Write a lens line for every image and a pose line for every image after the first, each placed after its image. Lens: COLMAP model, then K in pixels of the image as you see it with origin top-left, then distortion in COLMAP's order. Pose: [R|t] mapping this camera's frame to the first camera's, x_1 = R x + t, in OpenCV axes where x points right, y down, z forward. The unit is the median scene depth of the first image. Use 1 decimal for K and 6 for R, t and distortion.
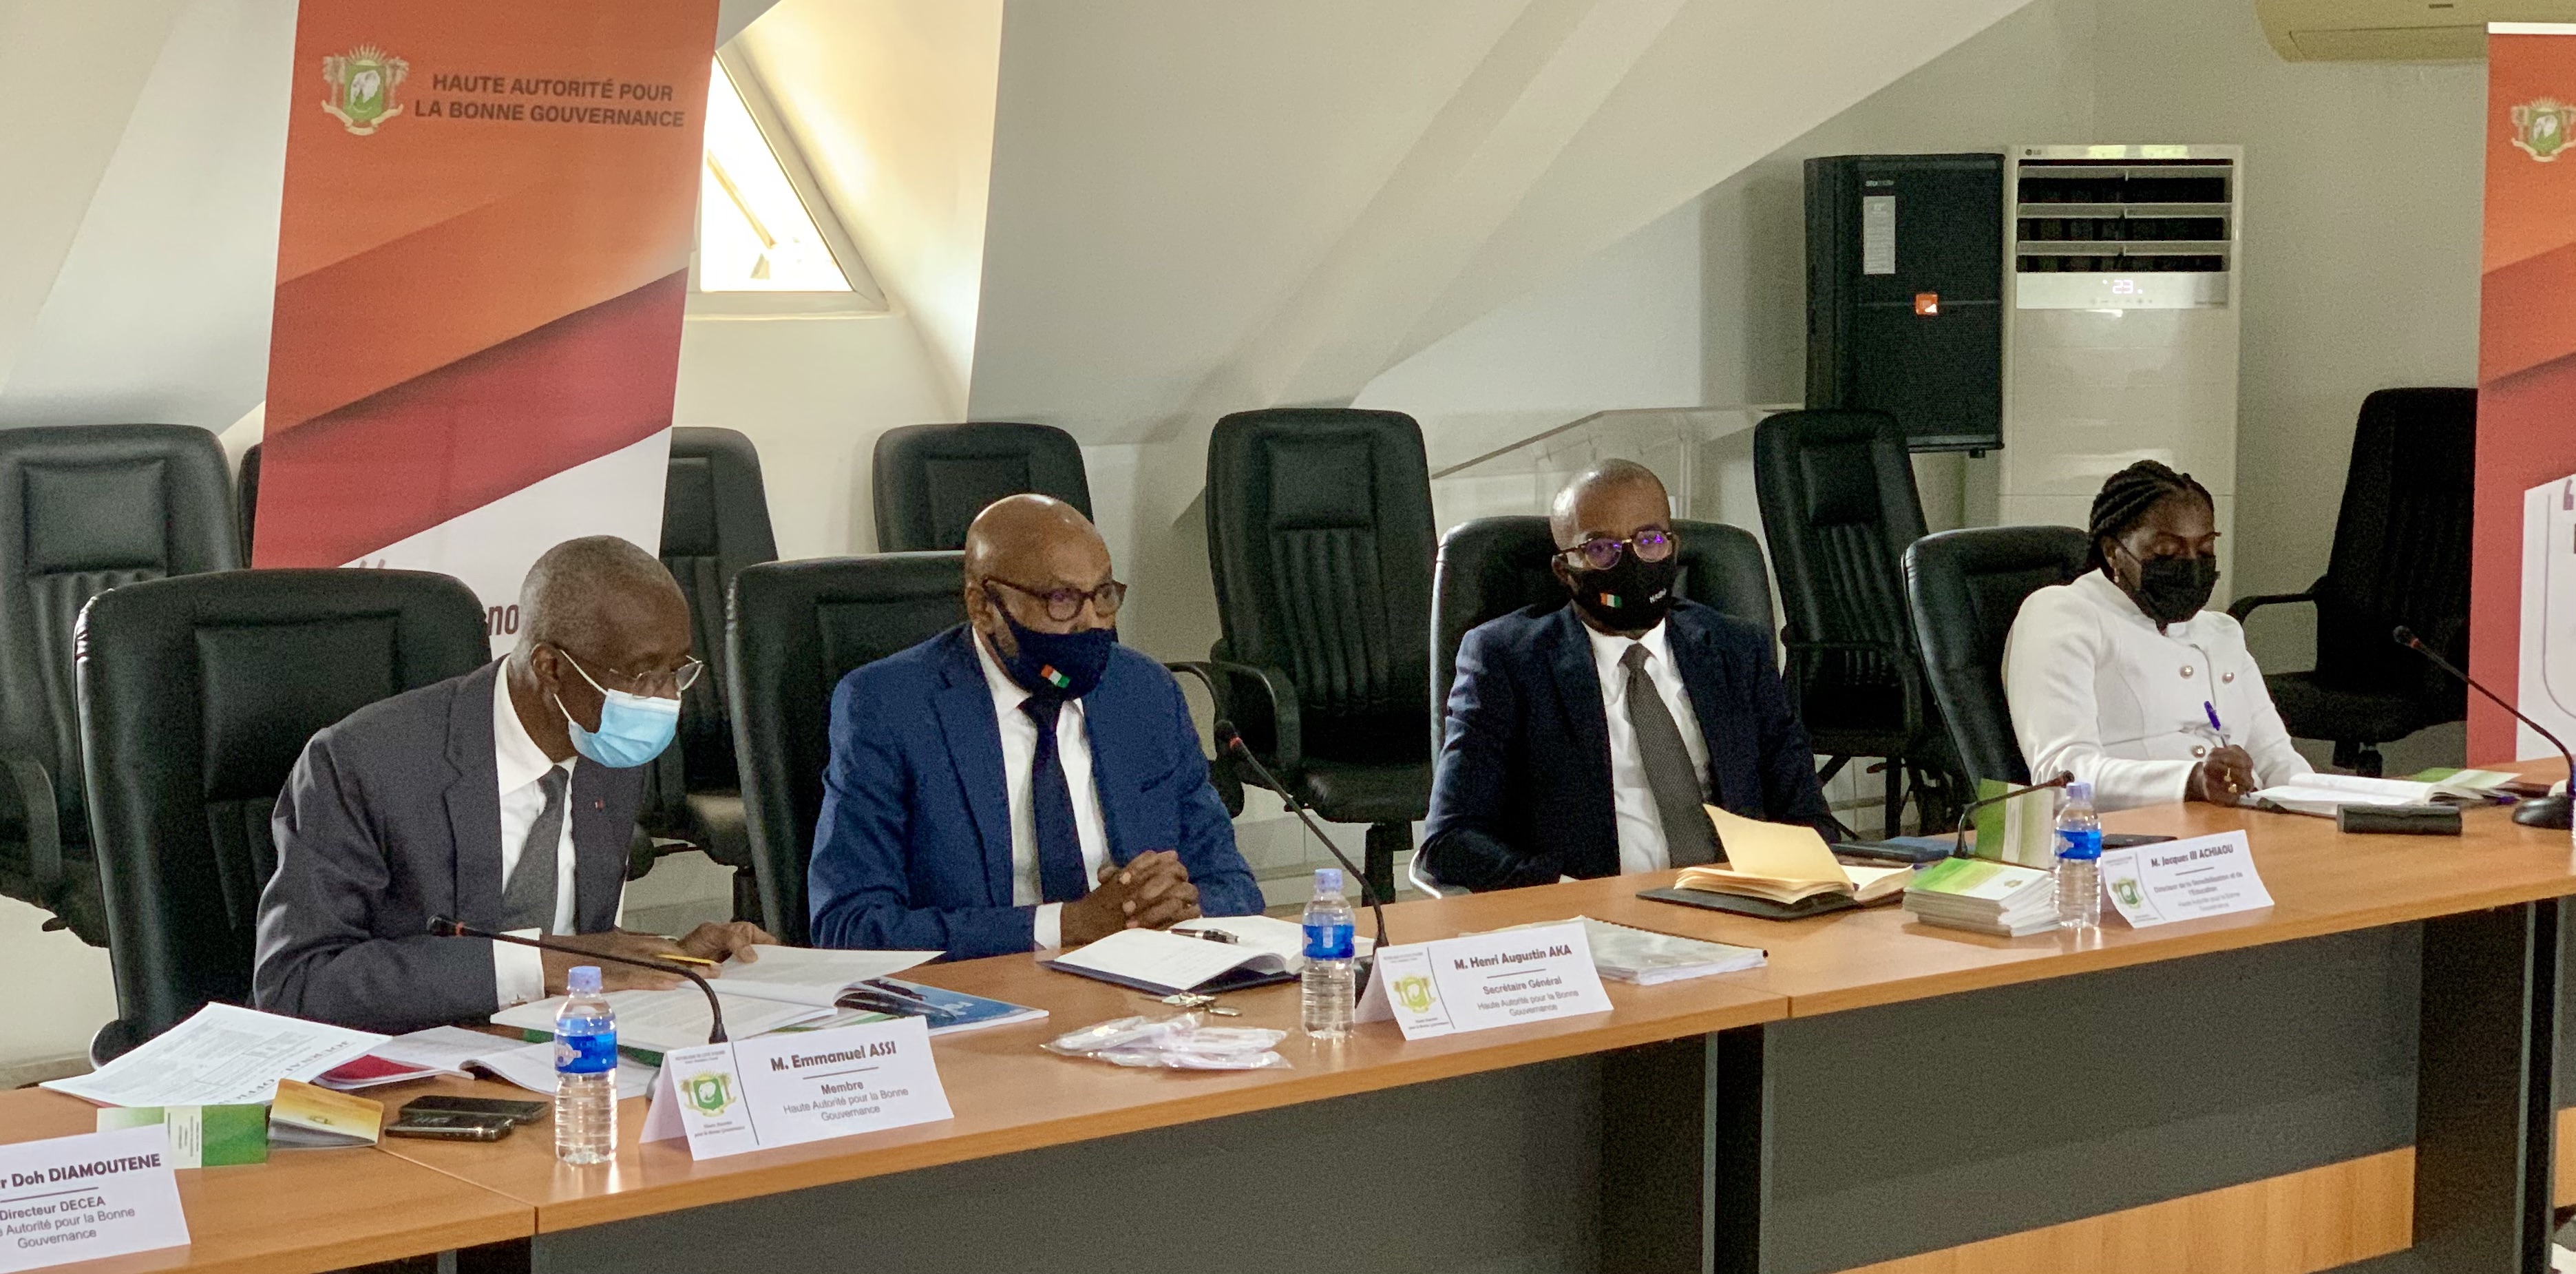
lens RADIAL K [[3934.2, 0, 1198.1], [0, 3934.2, 582.6], [0, 0, 1]] dist [0.034689, 0.174505]
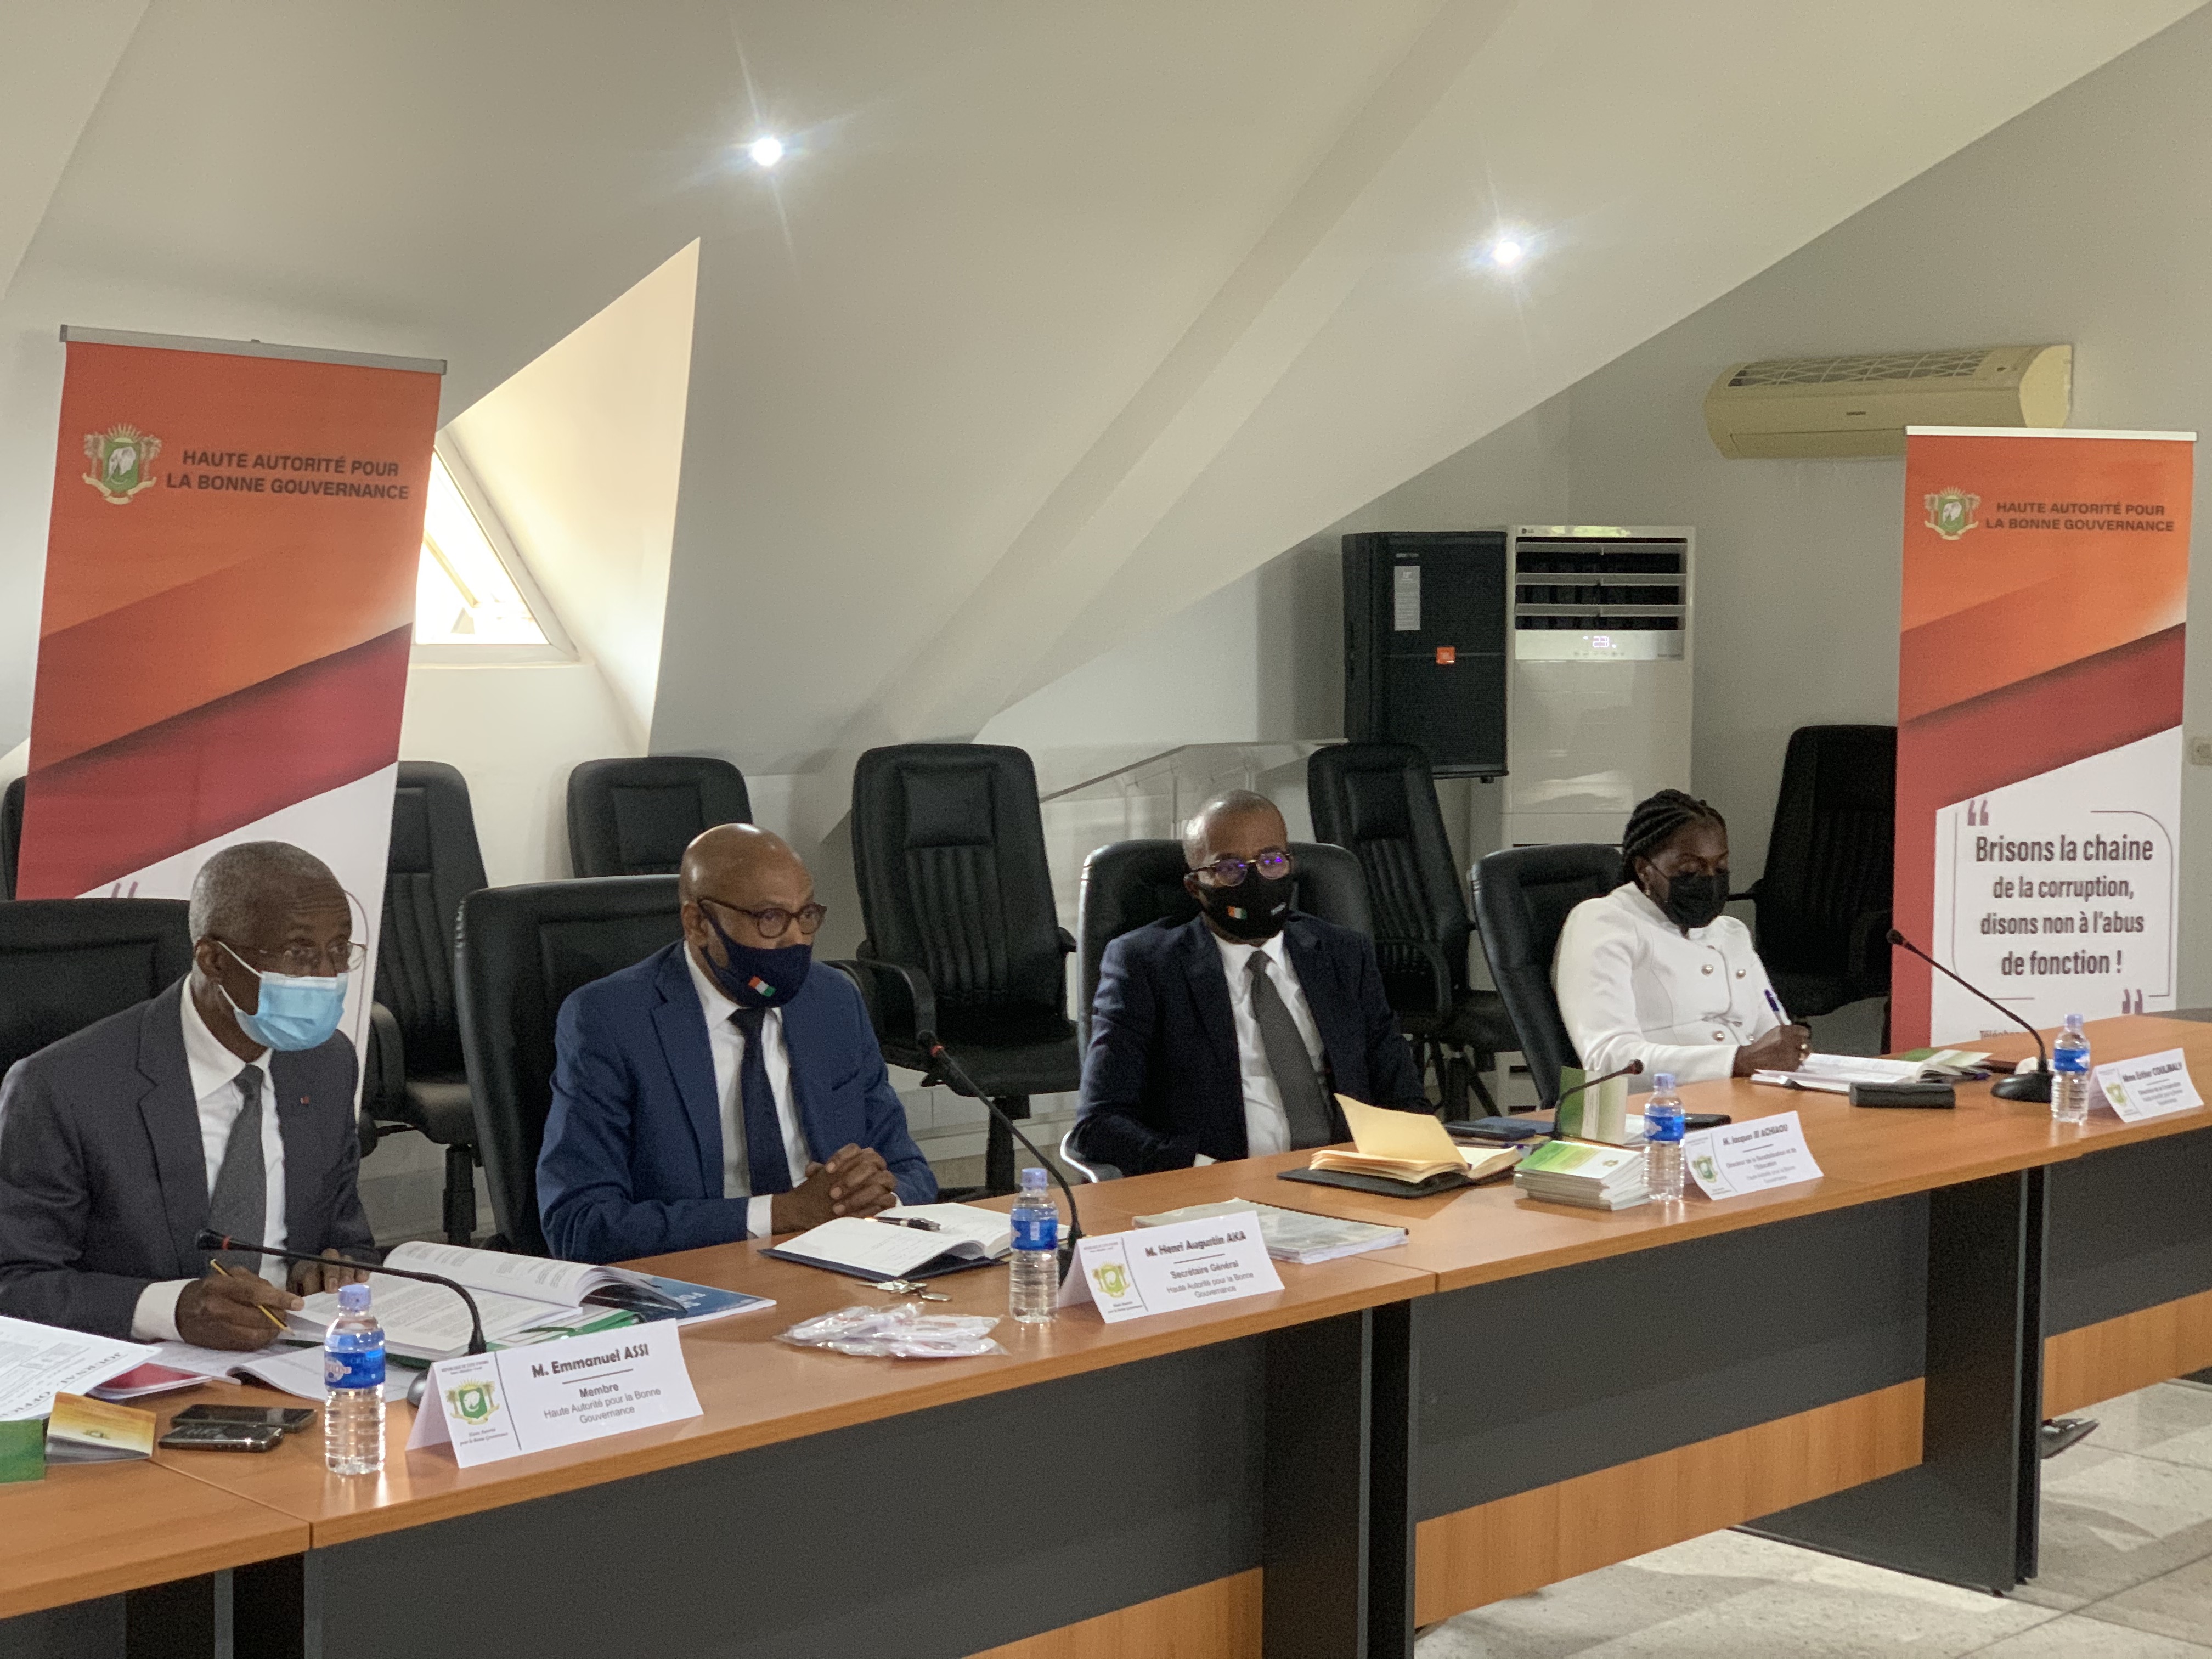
lens RADIAL K [[3199.5, 0, 1106.0], [0, 3199.5, 829.5], [0, 0, 1]] dist [0.089289, -0.147056]
pose [[0.995680, -0.004414, 0.092744, -0.019854], [0.005943, 0.999851, -0.016211, -0.004932], [-0.092659, 0.016693, 0.995558, 0.070785]]
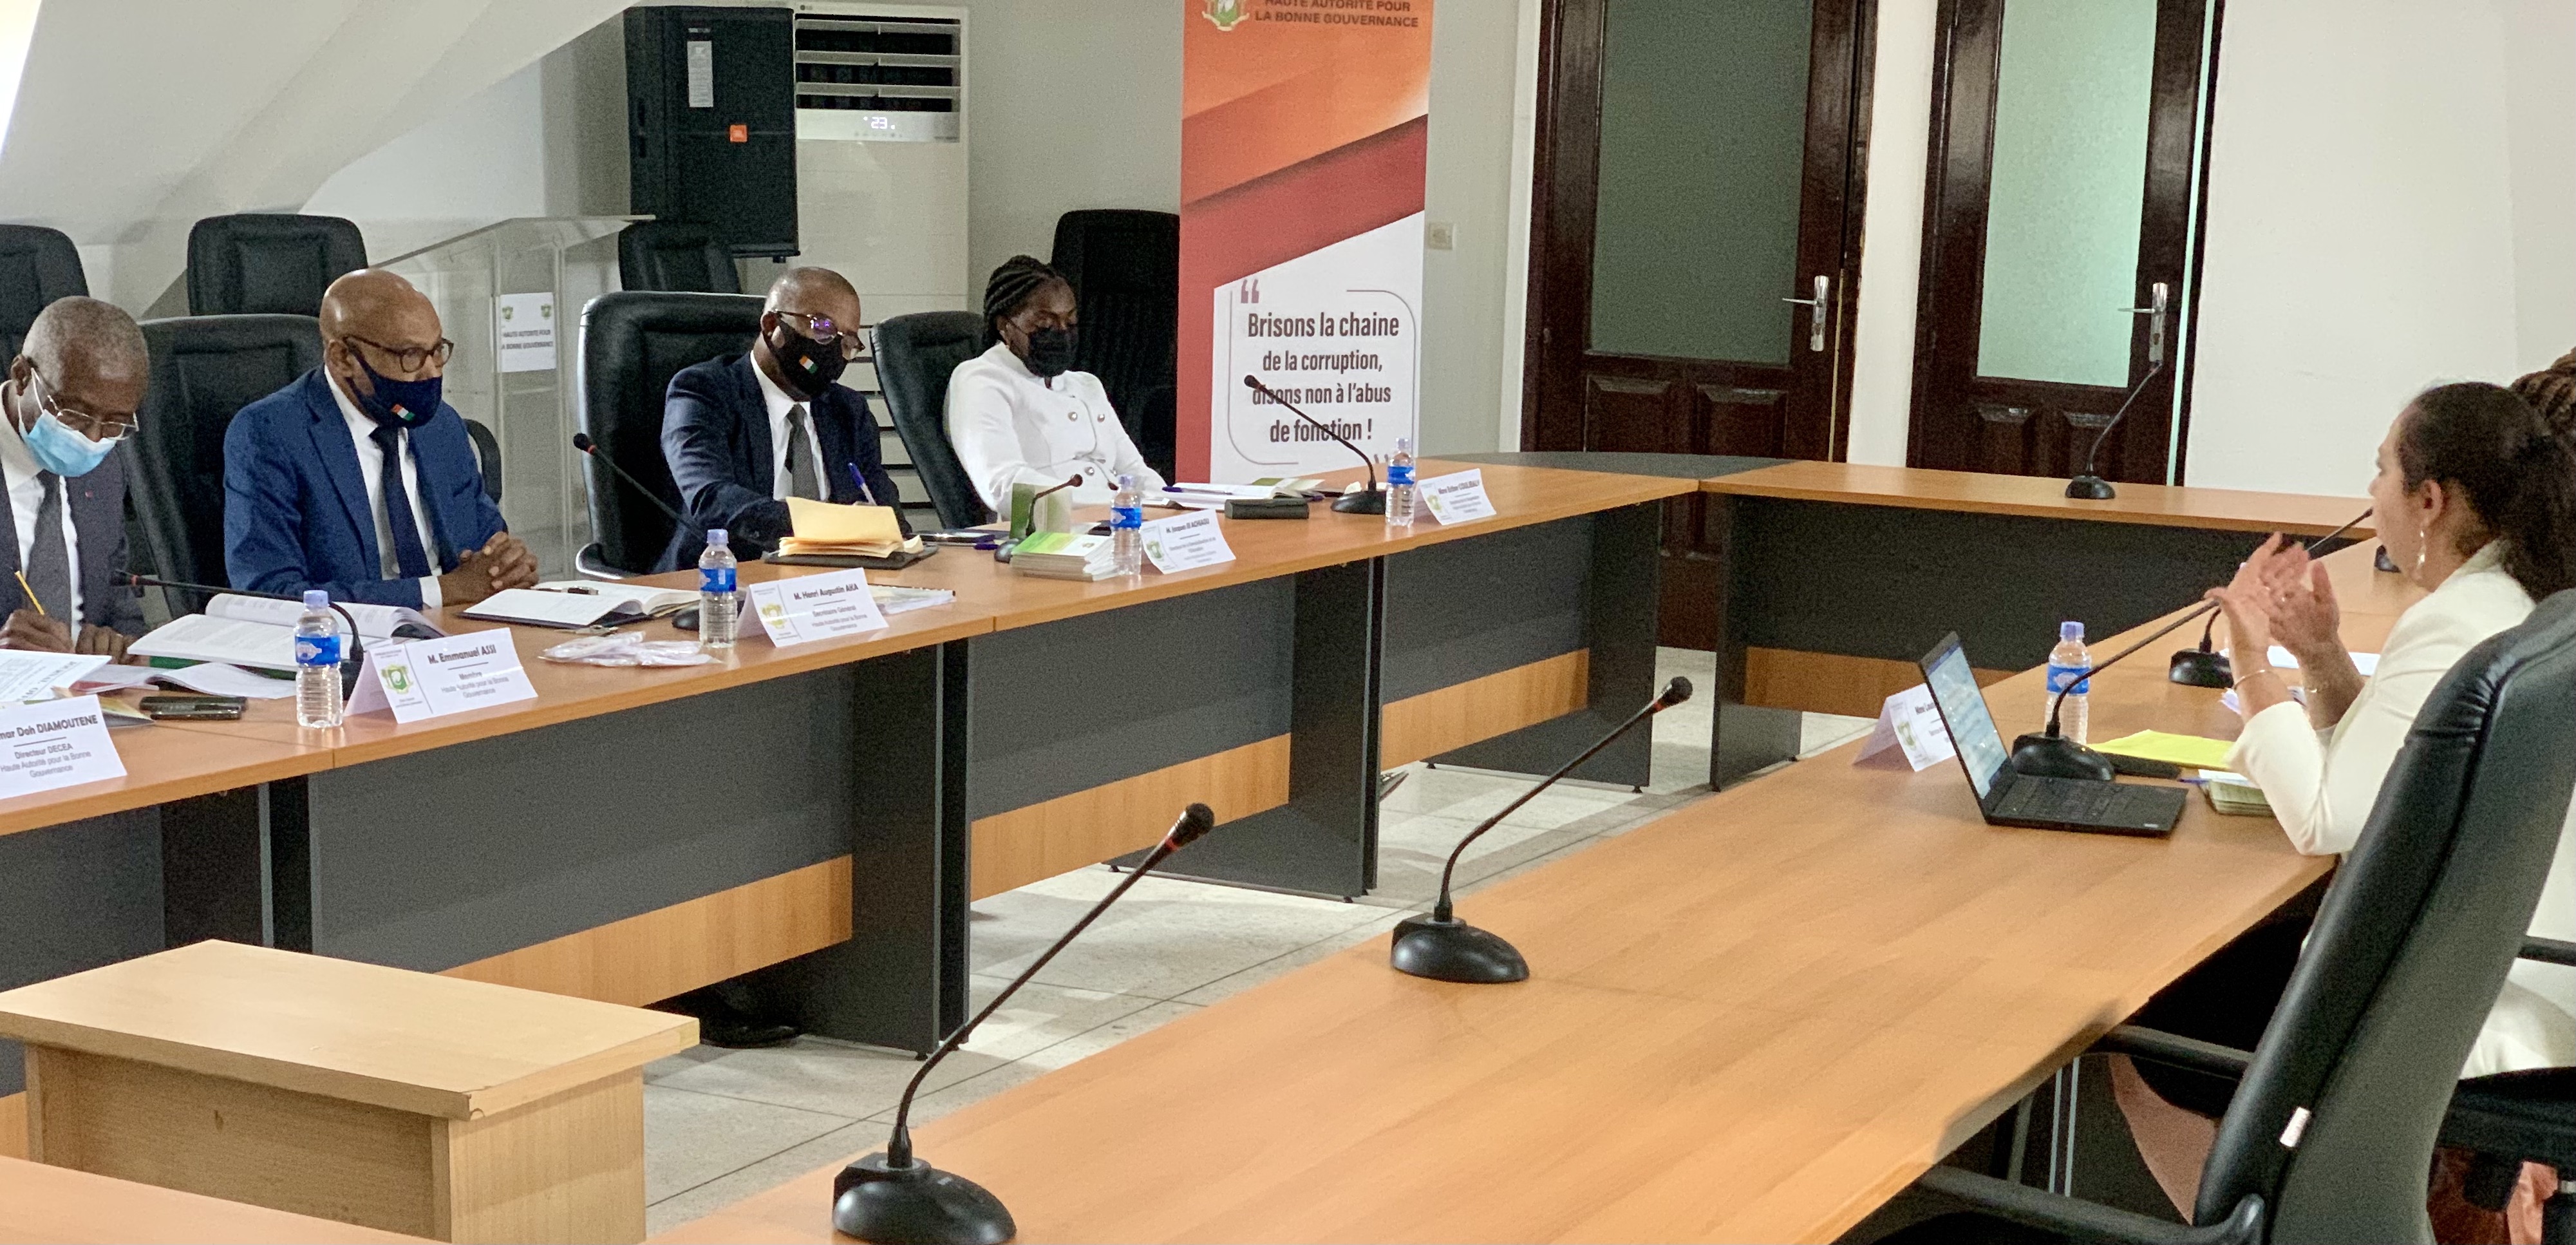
lens RADIAL K [[3564.8, 0, 1288.0], [0, 3564.8, 622.5], [0, 0, 1]] dist [0.208703, -1.074231]
pose [[0.921813, -0.037274, 0.385838, -0.187705], [0.012039, 0.997639, 0.067615, 0.013973], [-0.387447, -0.057683, 0.920085, -0.187512]]
